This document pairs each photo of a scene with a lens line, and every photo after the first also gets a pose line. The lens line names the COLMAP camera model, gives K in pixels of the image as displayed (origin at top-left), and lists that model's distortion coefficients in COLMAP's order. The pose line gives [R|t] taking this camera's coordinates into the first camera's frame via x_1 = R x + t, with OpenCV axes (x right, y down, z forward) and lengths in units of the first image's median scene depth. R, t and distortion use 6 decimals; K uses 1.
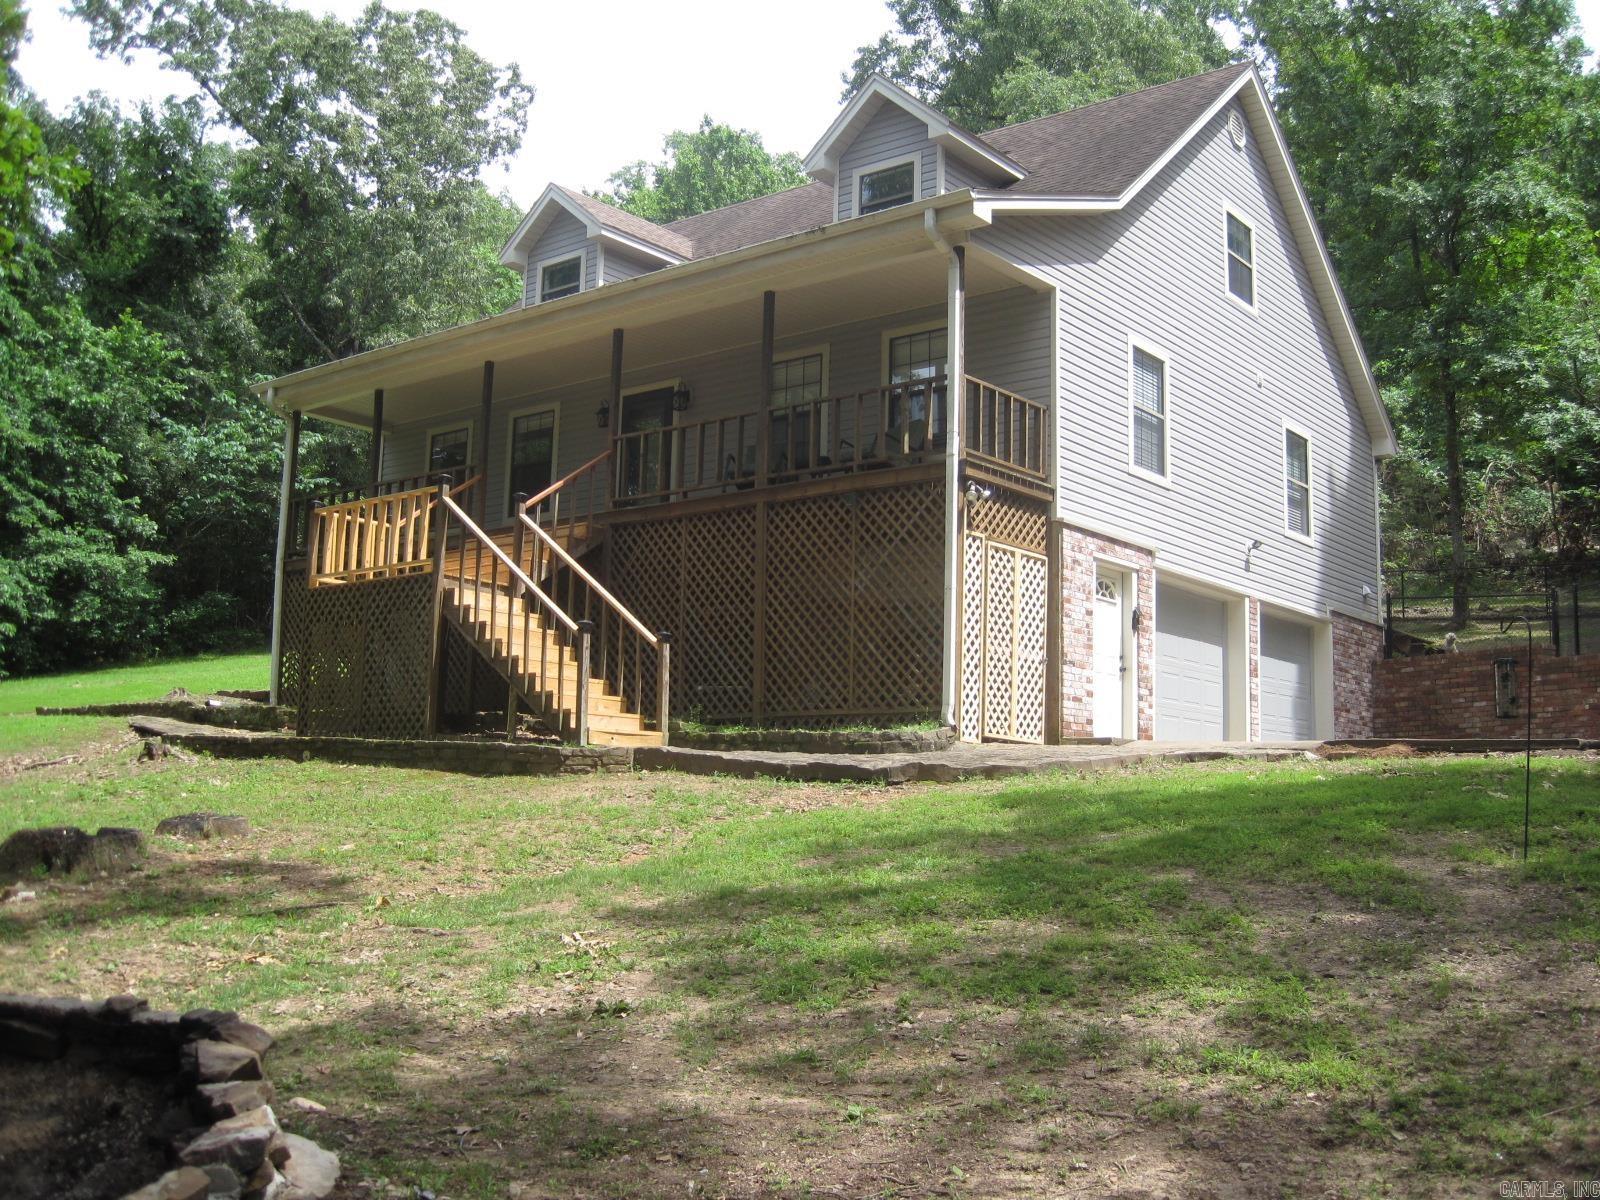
lens RADIAL K [[1643.4, 0, 800.0], [0, 1643.4, 600.0], [0, 0, 1]] dist [-0.177803, 0.151726]
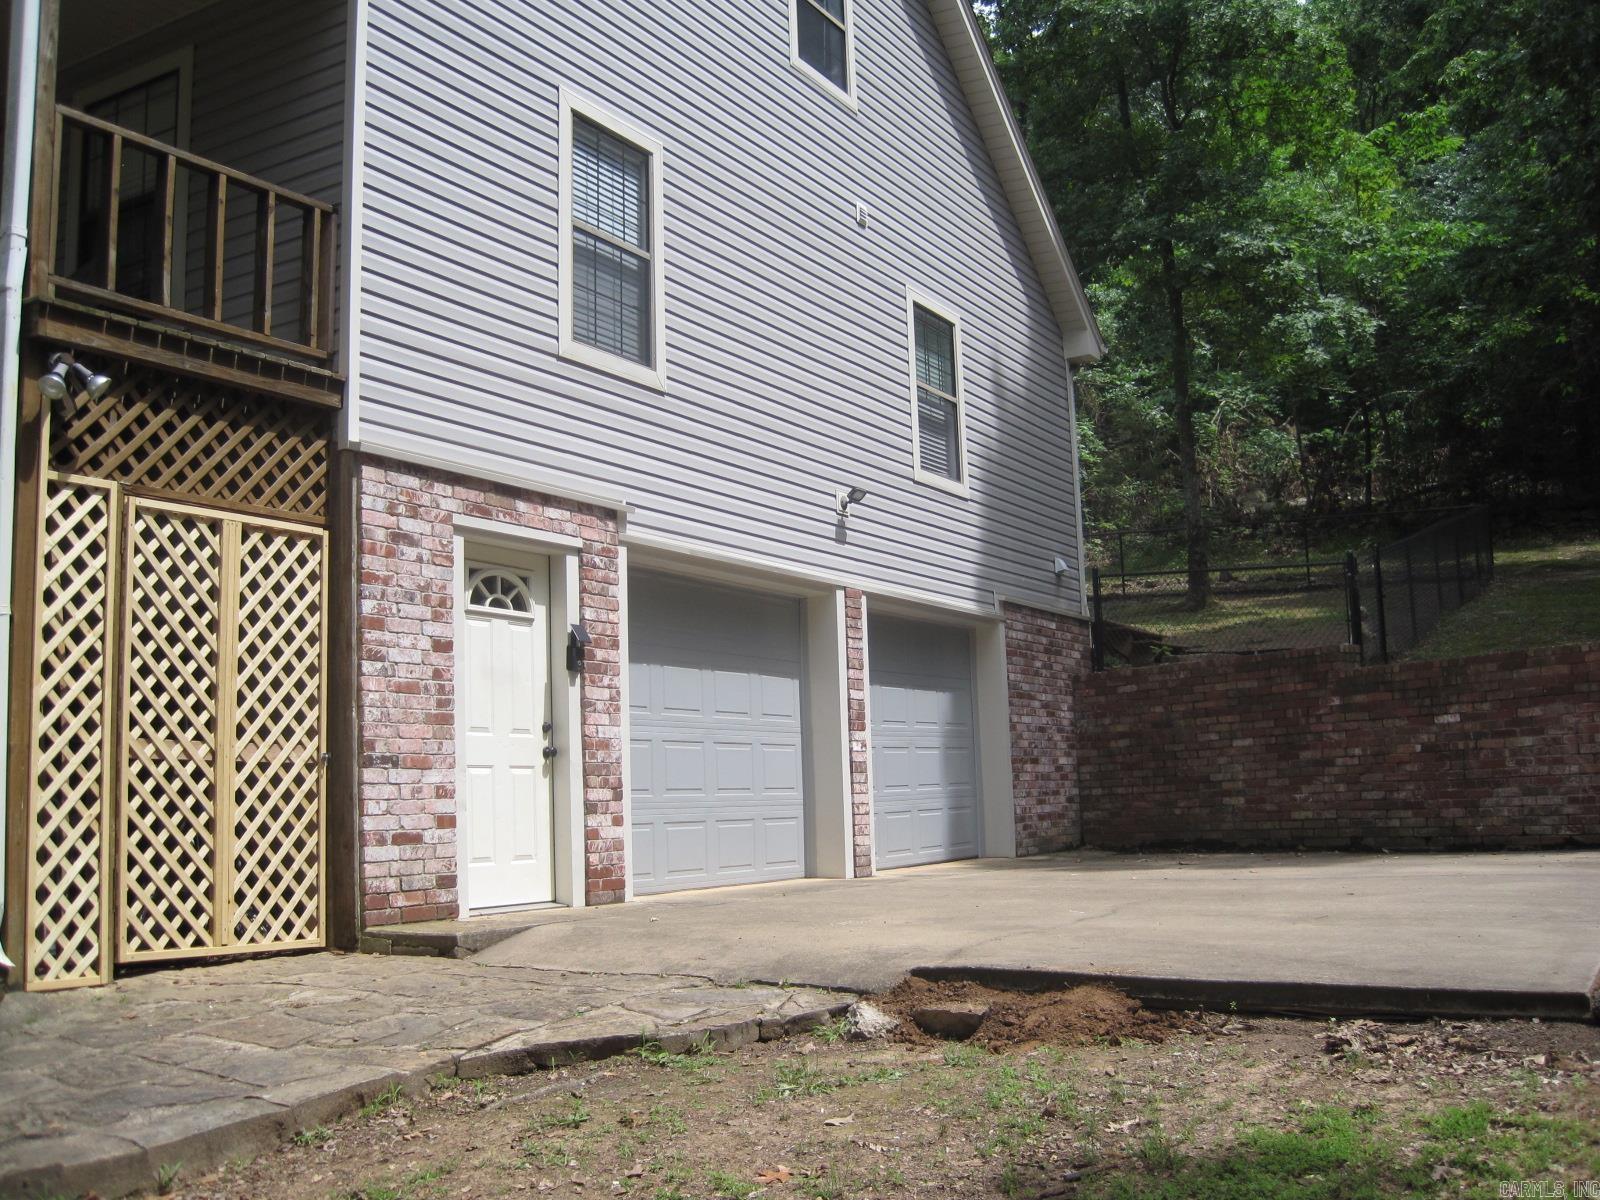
lens RADIAL K [[1643.4, 0, 800.0], [0, 1643.4, 600.0], [0, 0, 1]] dist [-0.177803, 0.151726]
pose [[0.986681, -0.037744, 0.158227, 0.189509], [0.035602, 0.999232, 0.016355, -0.008524], [-0.158723, -0.010504, 0.987267, 0.486104]]
